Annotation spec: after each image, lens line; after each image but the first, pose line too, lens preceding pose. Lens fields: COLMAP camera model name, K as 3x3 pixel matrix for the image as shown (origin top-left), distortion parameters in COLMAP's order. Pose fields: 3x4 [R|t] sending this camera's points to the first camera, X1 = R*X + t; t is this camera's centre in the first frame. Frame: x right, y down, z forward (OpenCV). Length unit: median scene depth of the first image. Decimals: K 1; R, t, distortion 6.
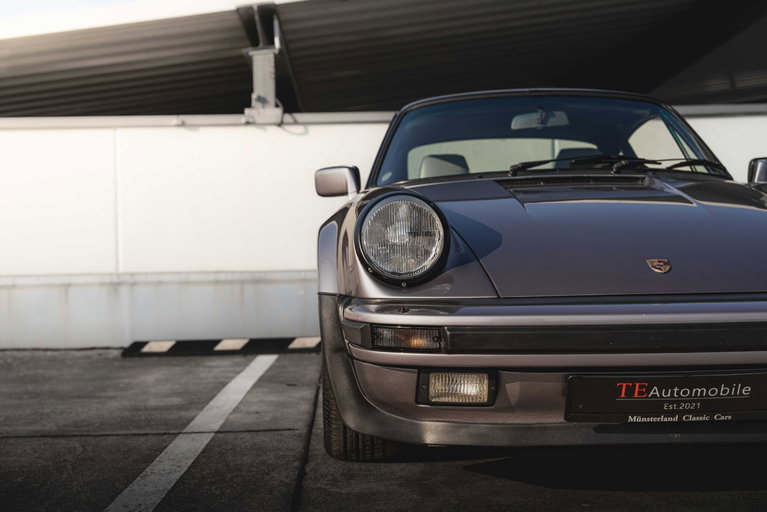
lens RADIAL K [[1069.5, 0, 383.5], [0, 1069.5, 256.0], [0, 0, 1]] dist [0.006078, 0.012368]
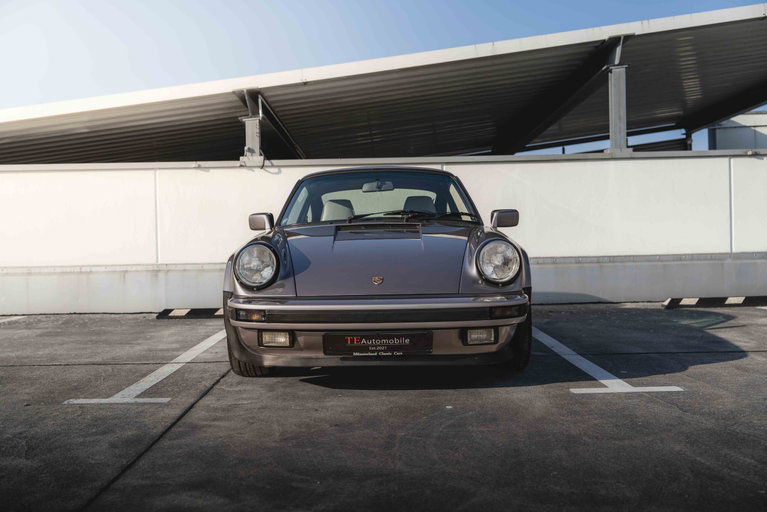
lens RADIAL K [[854.2, 0, 383.5], [0, 854.2, 256.0], [0, 0, 1]] dist [0.002606, -0.004922]
pose [[0.999736, 0.001996, -0.022906, 0.160032], [-0.001405, 0.999666, 0.025823, -0.042153], [0.022950, -0.025784, 0.999404, -0.337050]]
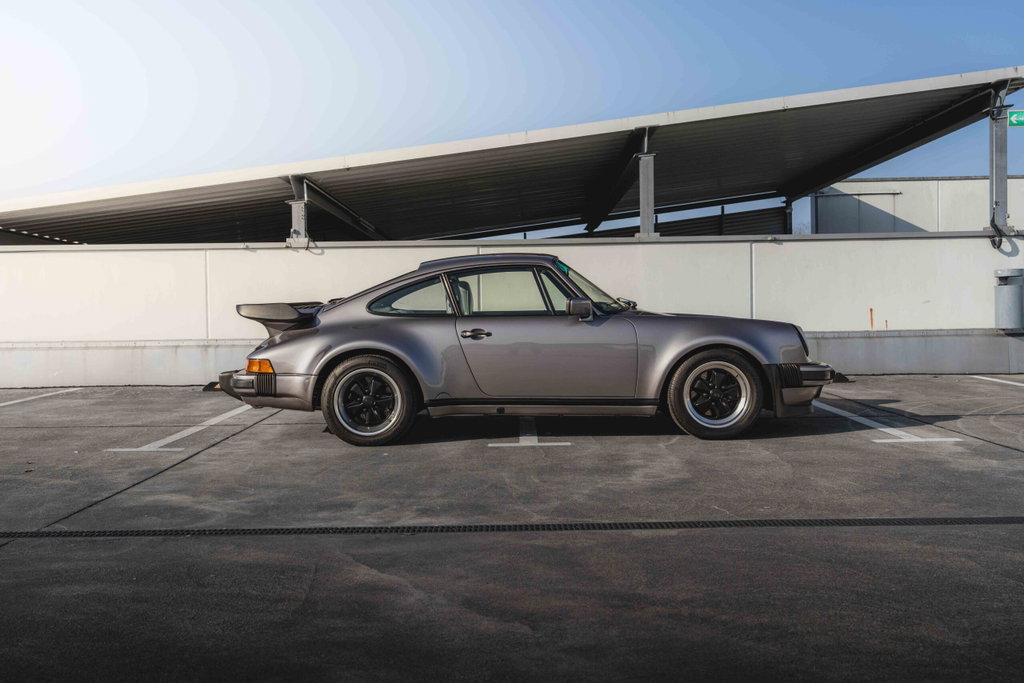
lens RADIAL K [[1015.6, 0, 512.0], [0, 1015.6, 341.5], [0, 0, 1]] dist [-0.000357, 0.003964]
pose [[0.999513, 0.010341, -0.029453, 0.395876], [-0.009041, 0.998994, 0.043922, -0.080497], [0.029878, -0.043634, 0.998601, -0.805259]]
